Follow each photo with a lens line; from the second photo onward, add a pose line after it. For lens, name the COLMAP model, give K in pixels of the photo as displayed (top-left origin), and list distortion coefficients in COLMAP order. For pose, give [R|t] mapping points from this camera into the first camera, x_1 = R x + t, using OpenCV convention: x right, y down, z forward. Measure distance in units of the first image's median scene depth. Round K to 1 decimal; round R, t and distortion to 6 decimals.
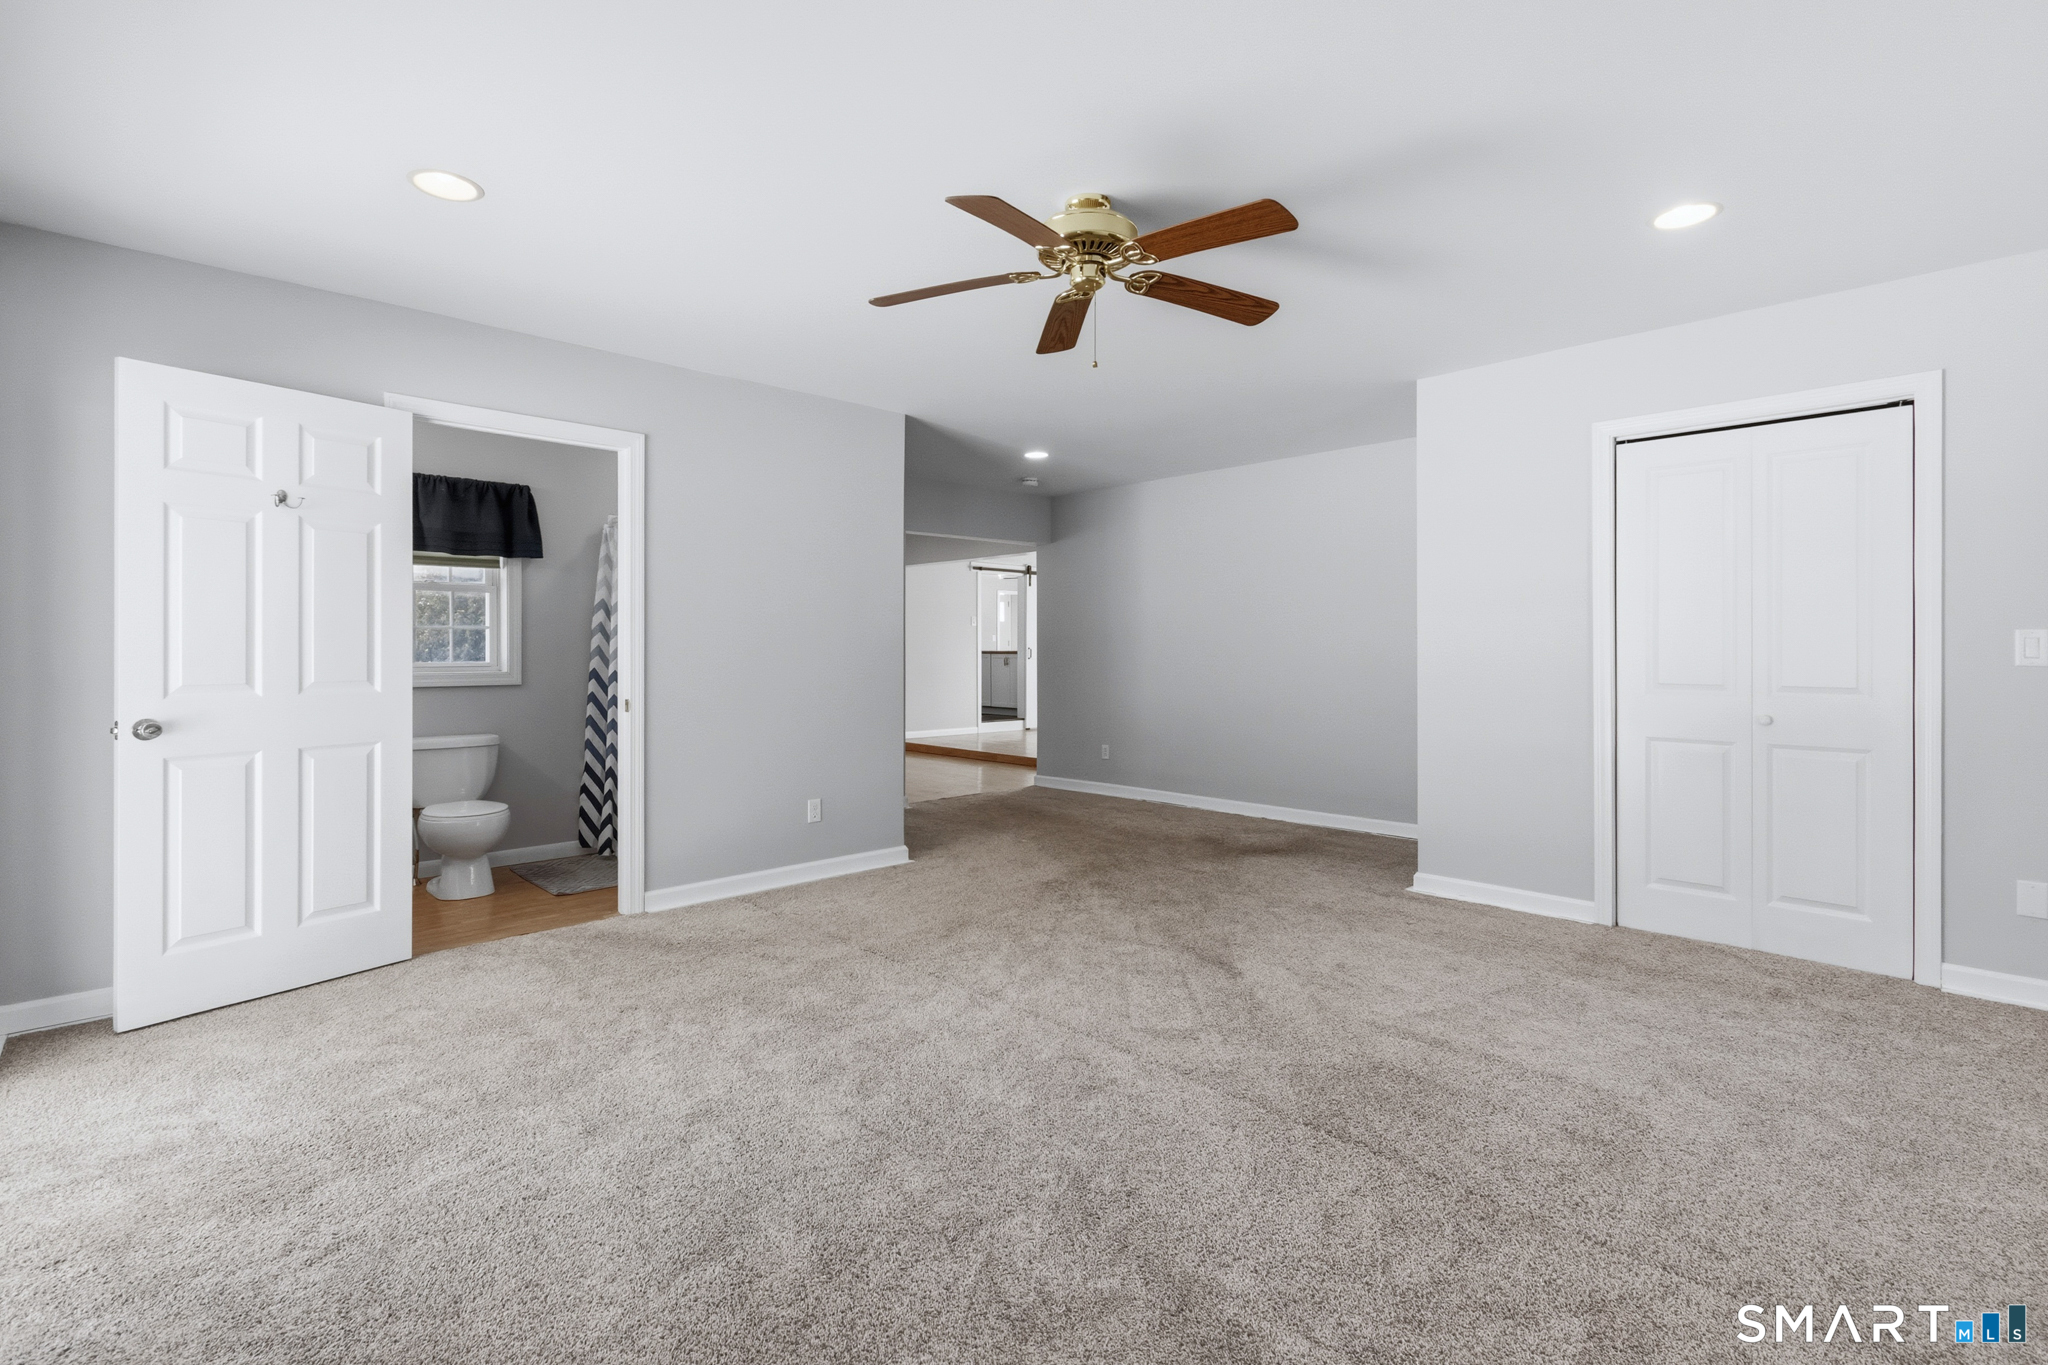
lens RADIAL K [[939.8, 0, 1028.6], [0, 939.8, 647.3], [0, 0, 1]] dist [0.003568, -0.000429]
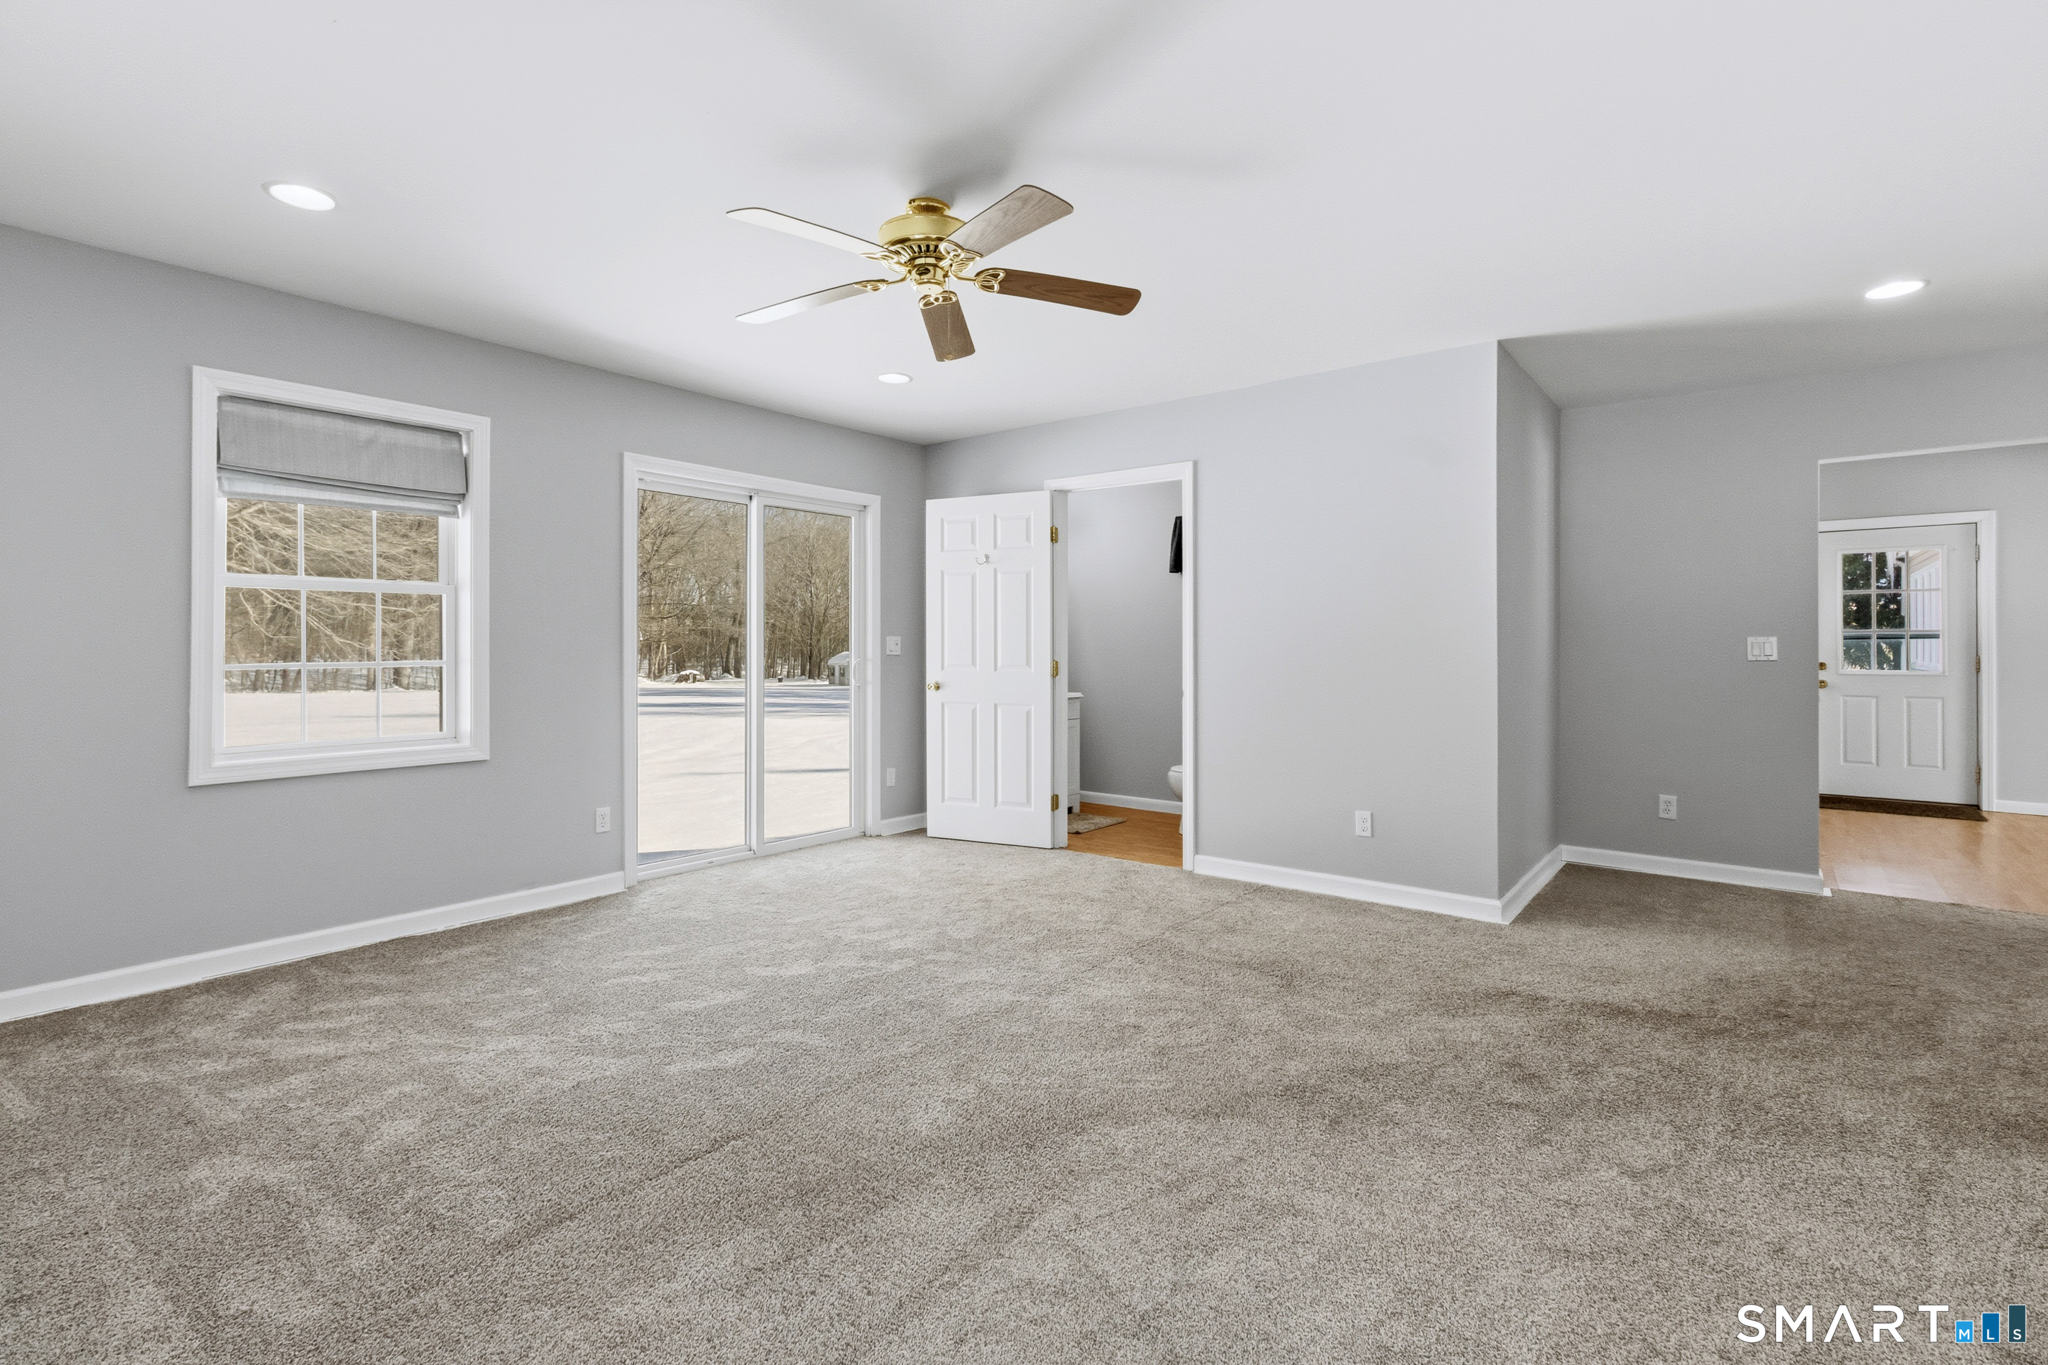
lens RADIAL K [[939.8, 0, 1028.6], [0, 939.8, 647.3], [0, 0, 1]] dist [0.003568, -0.000429]
pose [[0.147216, 0.004187, -0.989096, 0.575166], [0.002702, 0.999986, 0.004636, -0.001287], [0.989101, -0.003355, 0.147202, 0.506514]]
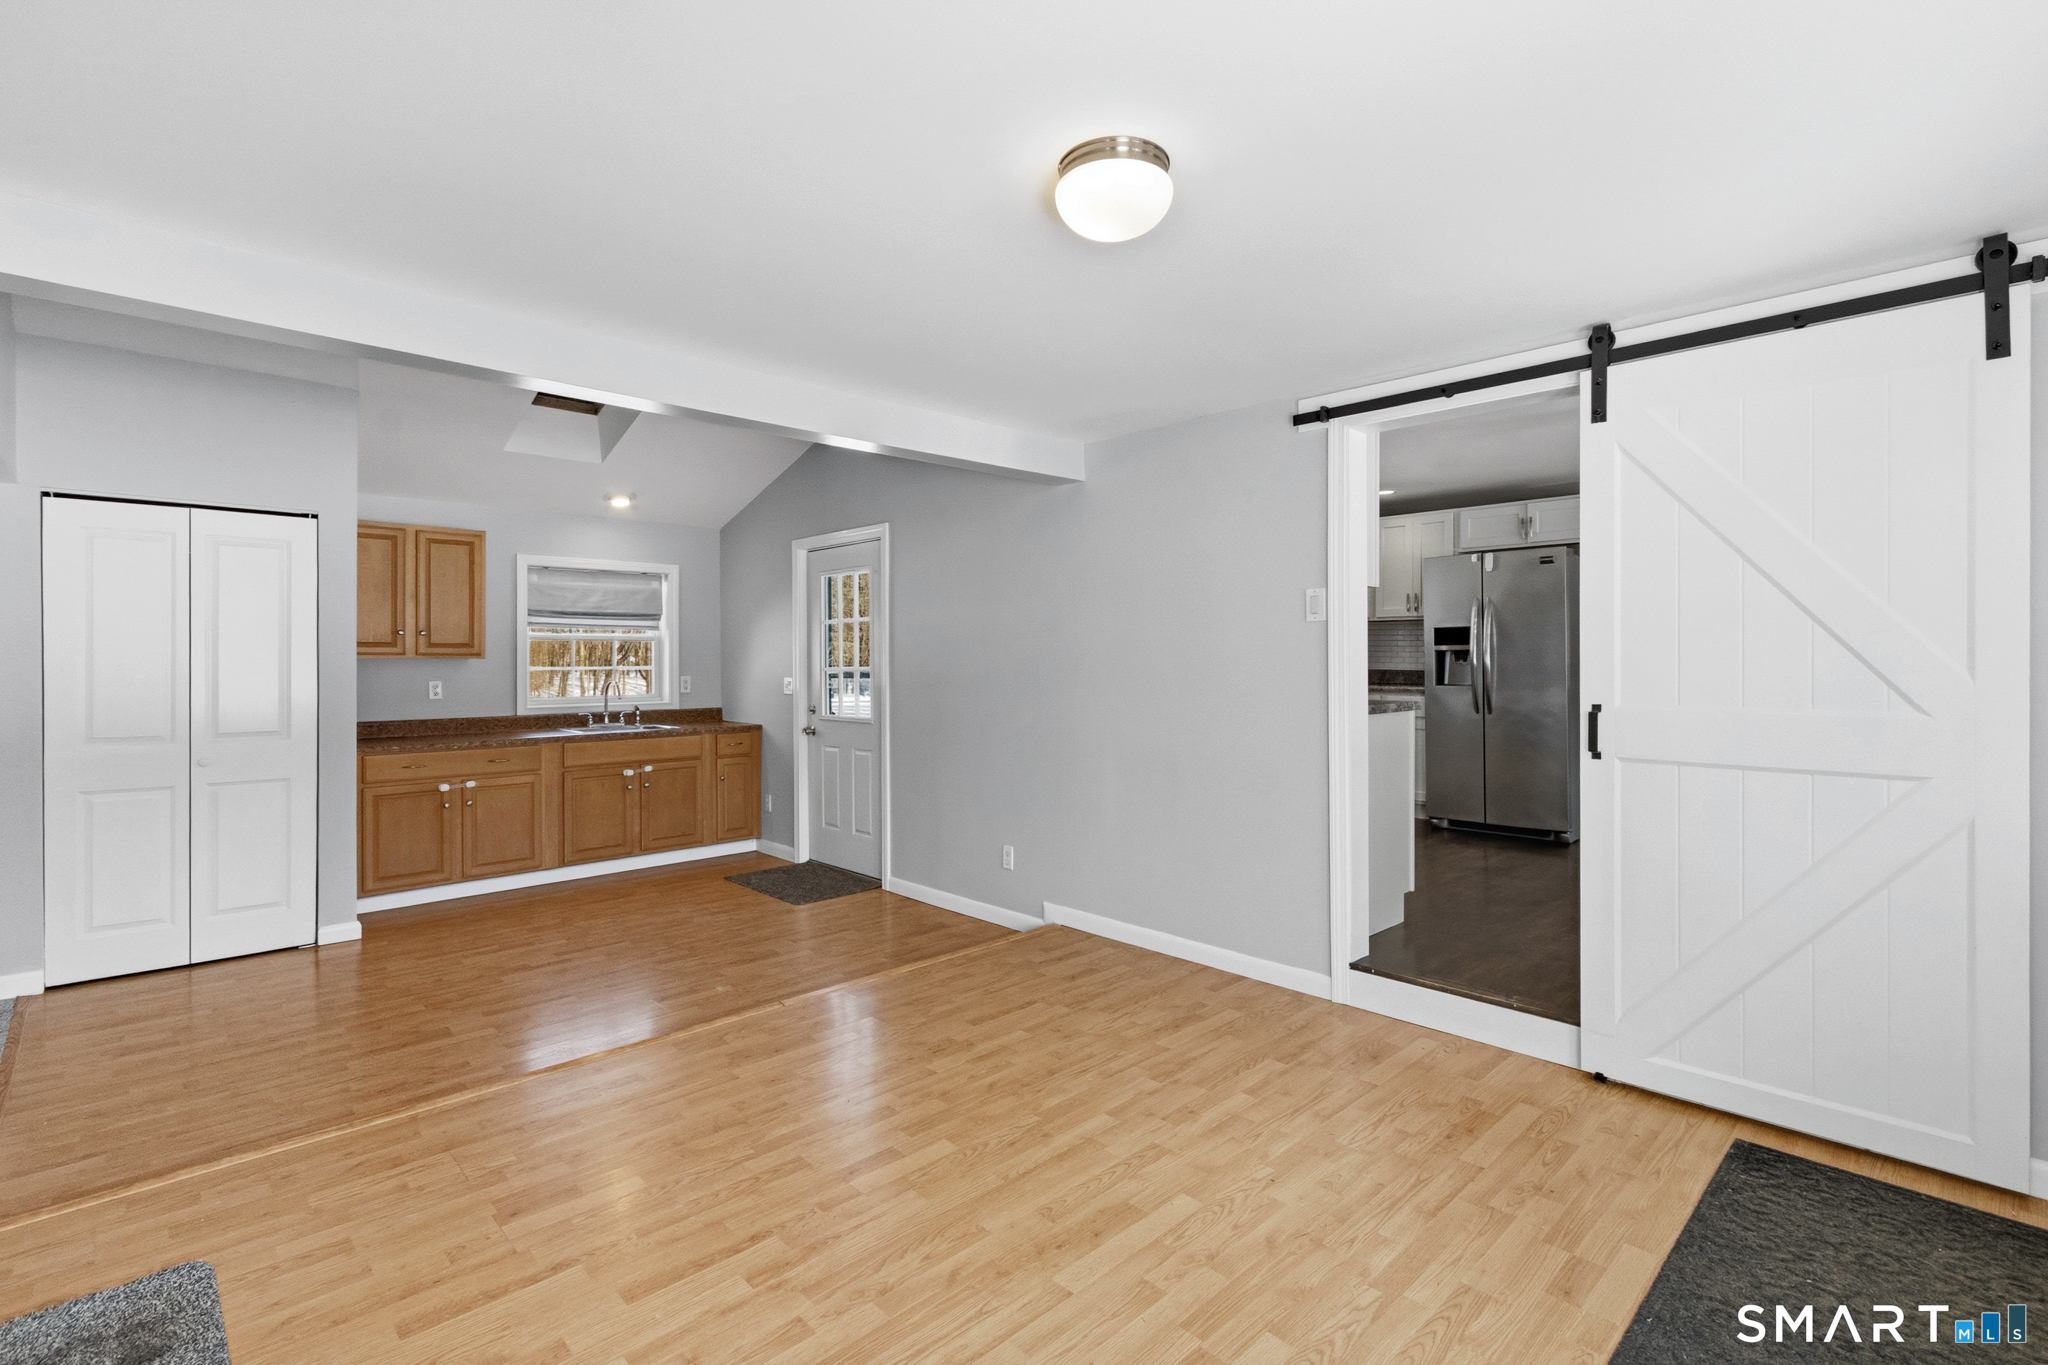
lens RADIAL K [[938.3, 0, 1021.7], [0, 938.3, 660.9], [0, 0, 1]] dist [0.002408, -0.000216]
pose [[0.007335, 0.002538, -0.999970, 0.540453], [0.004928, 0.999985, 0.002574, -0.027114], [0.999961, -0.004947, 0.007322, 2.174341]]
